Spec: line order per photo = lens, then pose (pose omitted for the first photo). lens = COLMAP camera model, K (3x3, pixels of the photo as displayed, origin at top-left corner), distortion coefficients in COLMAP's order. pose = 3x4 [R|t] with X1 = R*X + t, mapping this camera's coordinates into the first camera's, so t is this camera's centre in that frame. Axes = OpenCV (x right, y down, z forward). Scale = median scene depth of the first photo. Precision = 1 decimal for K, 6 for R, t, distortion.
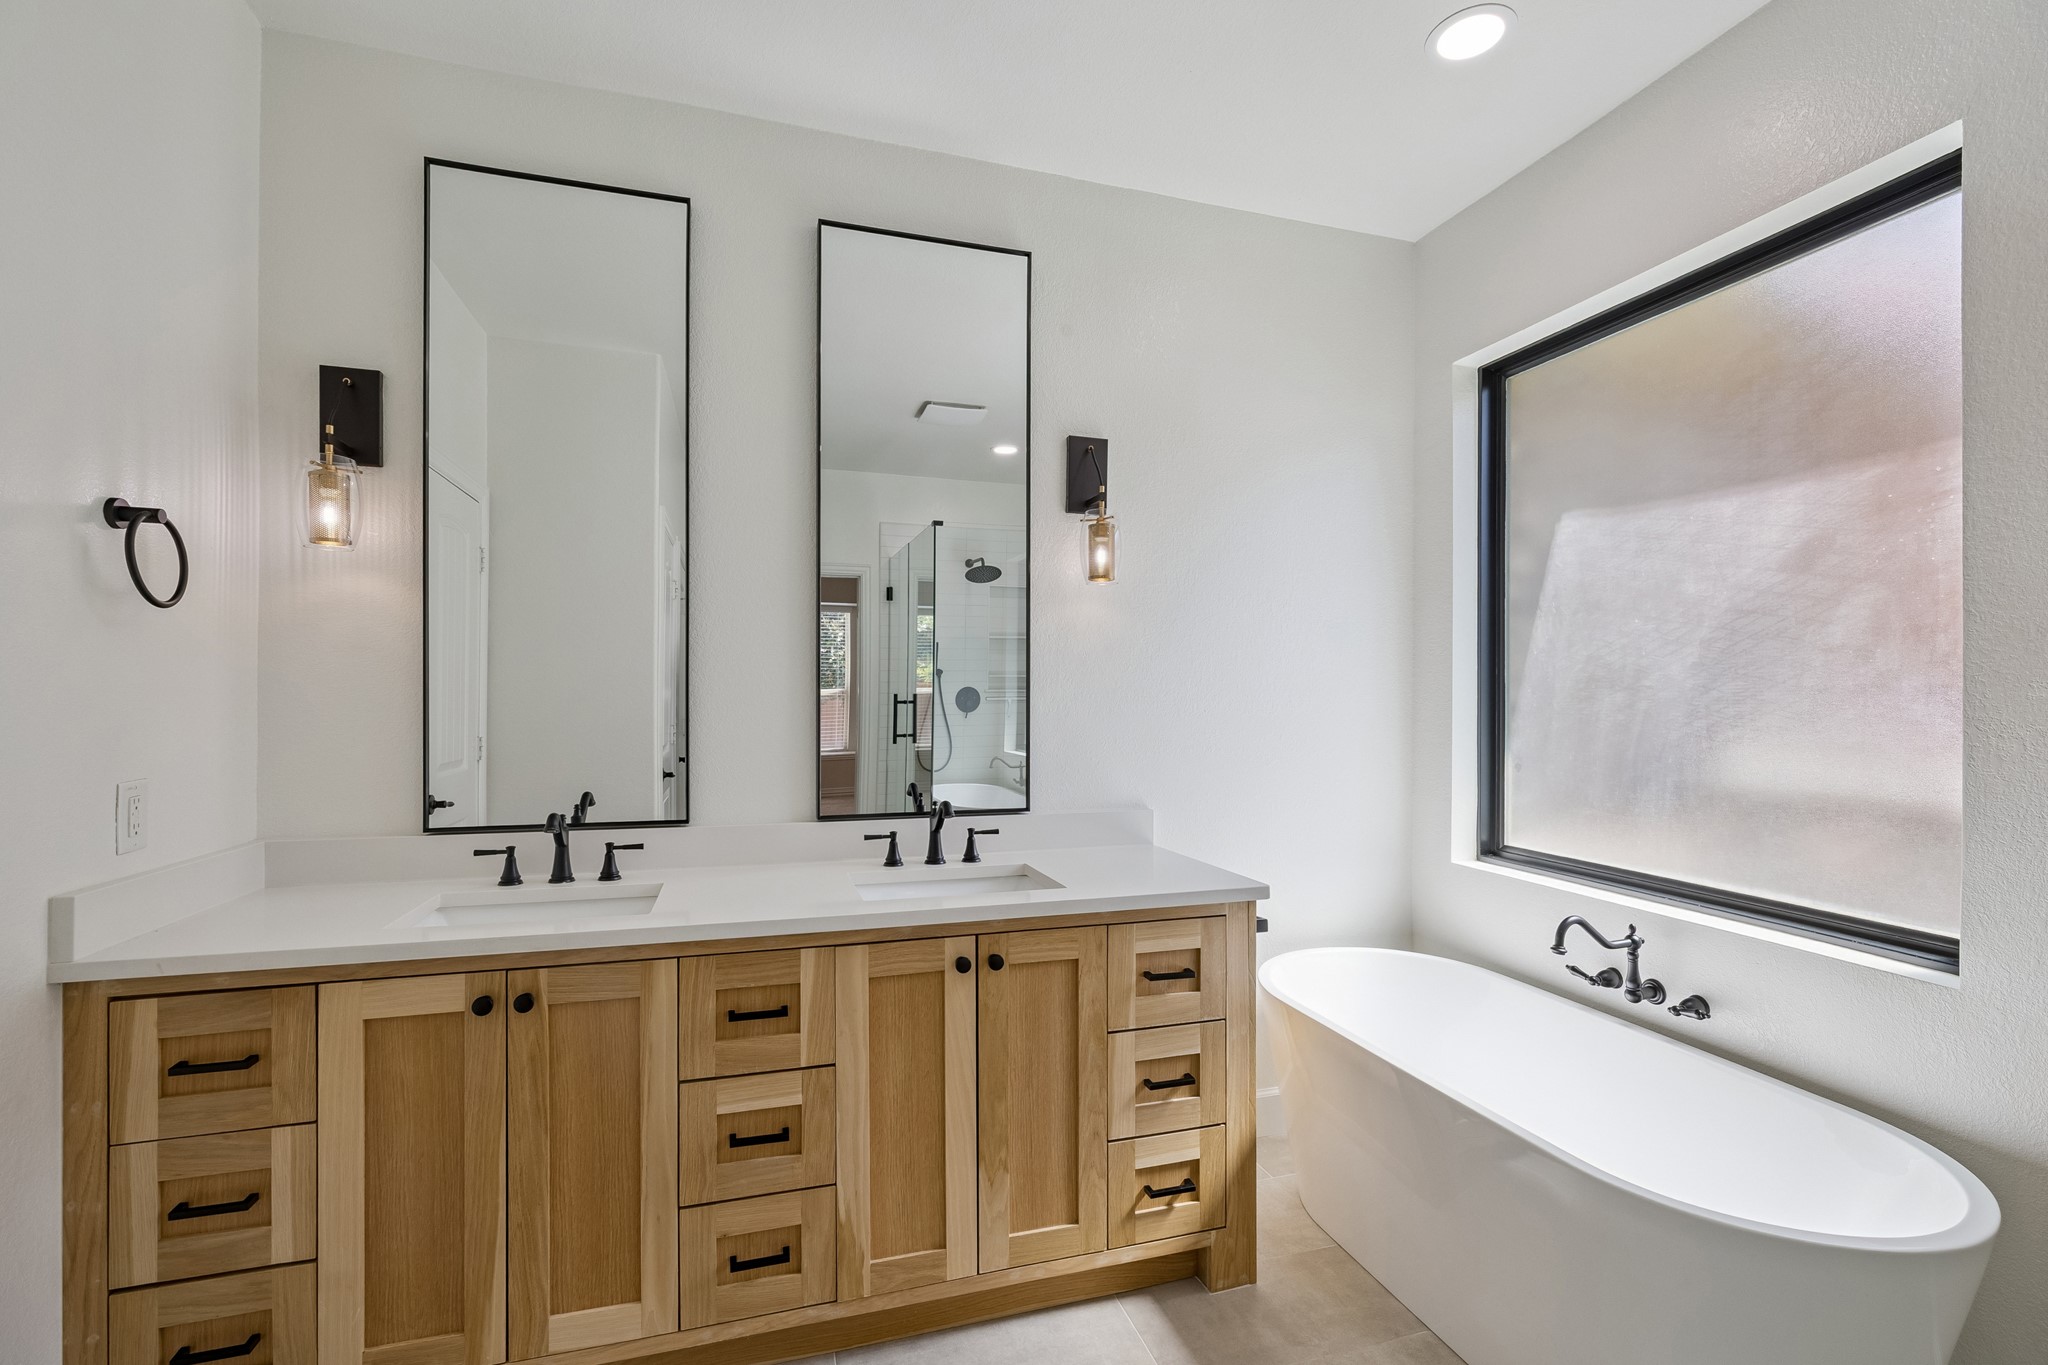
lens RADIAL K [[889.2, 0, 1013.1], [0, 889.2, 692.9], [0, 0, 1]] dist [-0.003930, -0.001230]
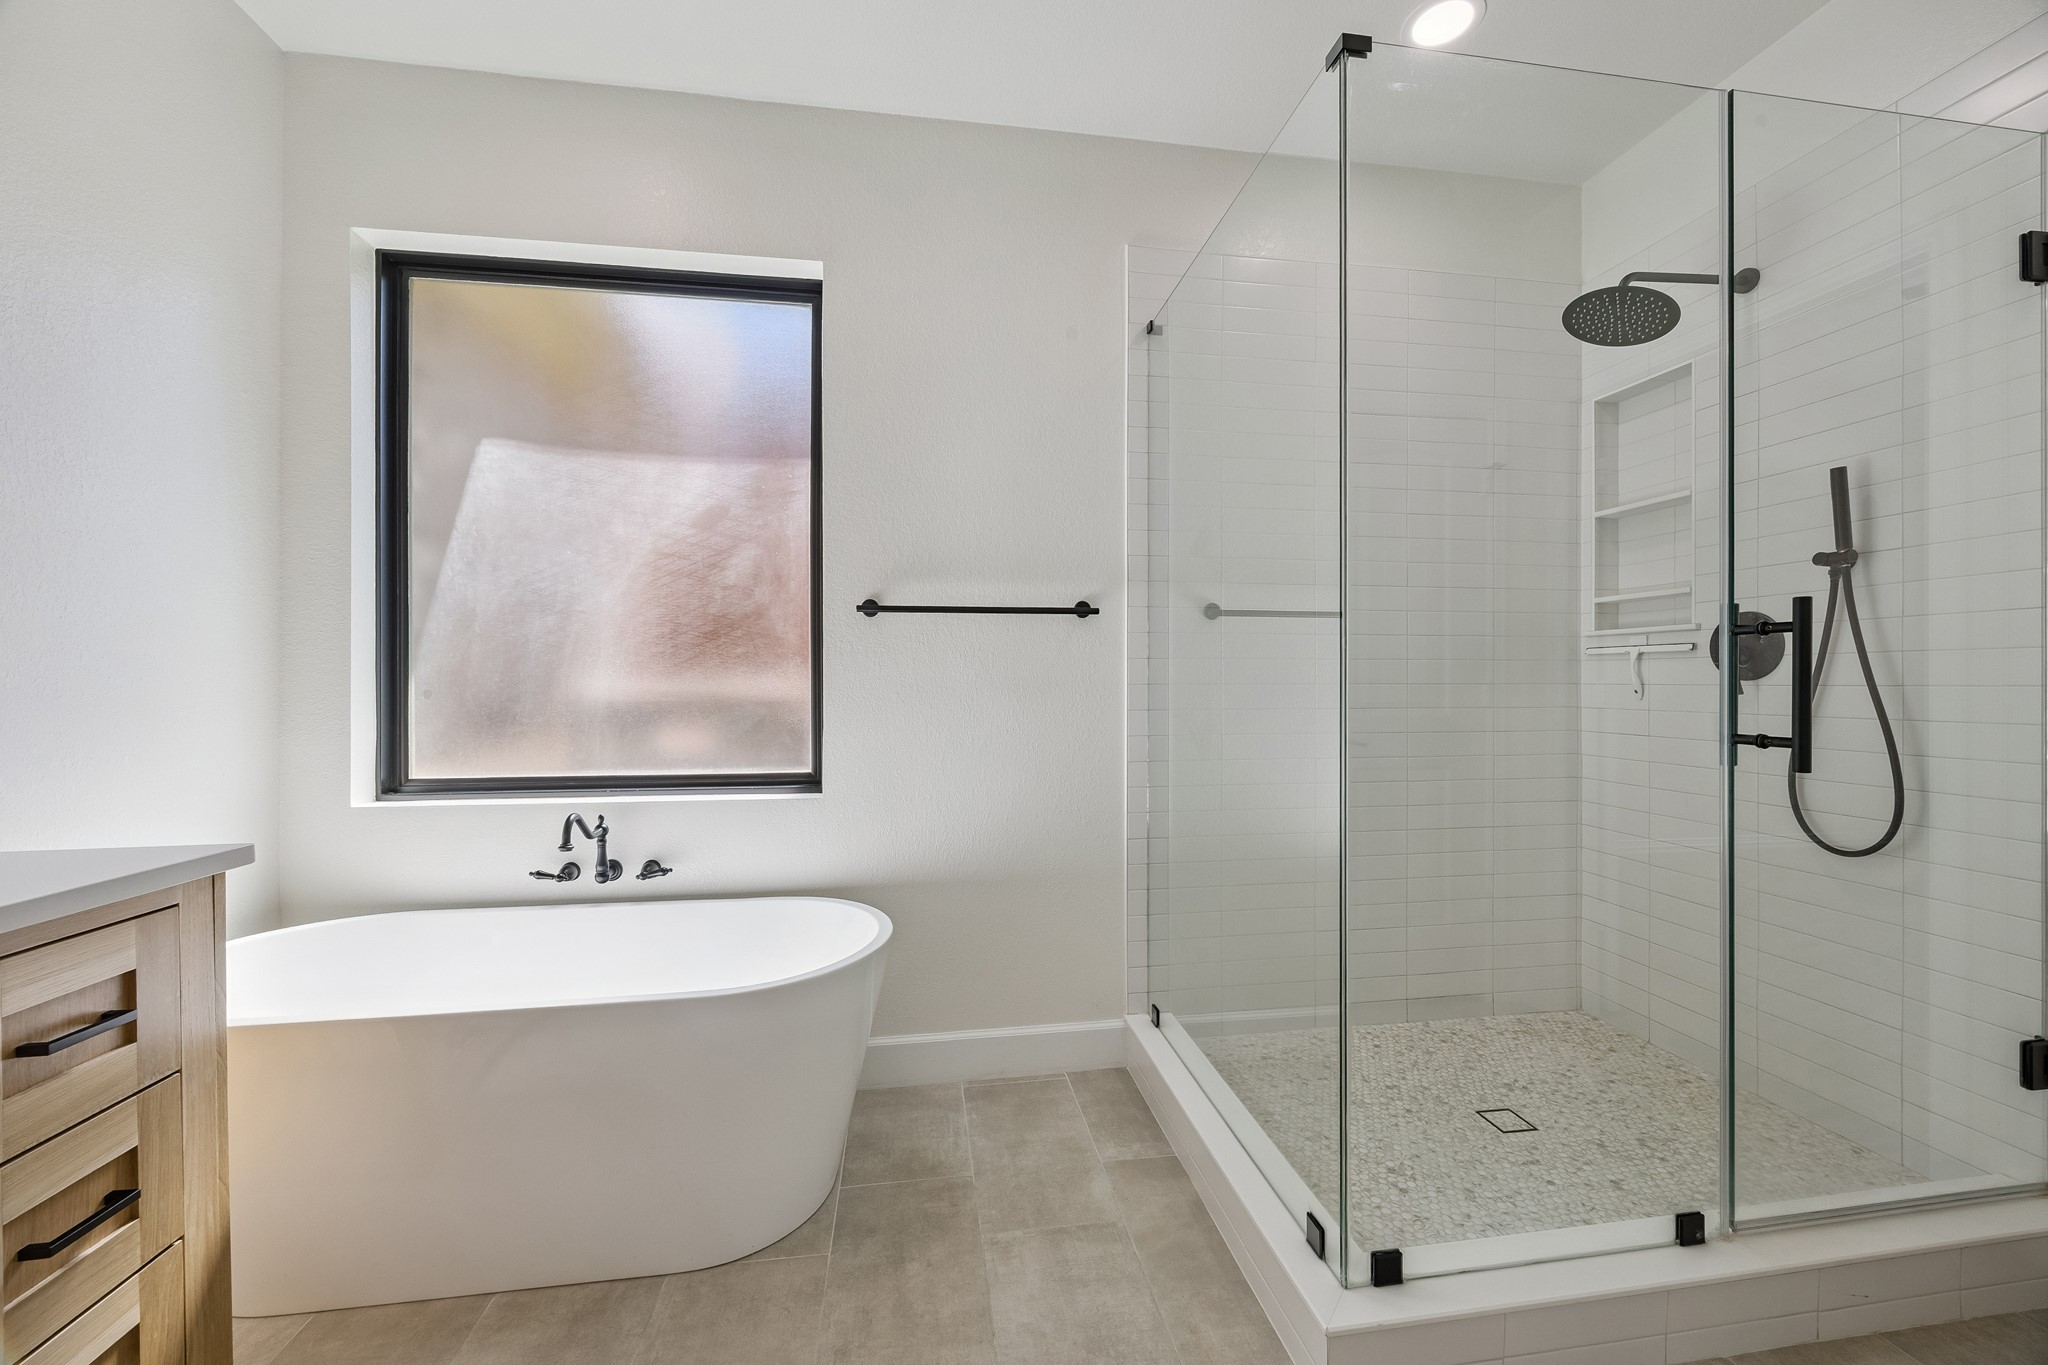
lens RADIAL K [[797.7, 0, 1020.0], [0, 797.7, 677.0], [0, 0, 1]] dist [0.000484, 0.000459]
pose [[0.130858, 0.009852, 0.991352, -0.242406], [-0.000500, 0.999951, -0.009871, 0.094822], [-0.991401, 0.000796, 0.130856, 0.337075]]
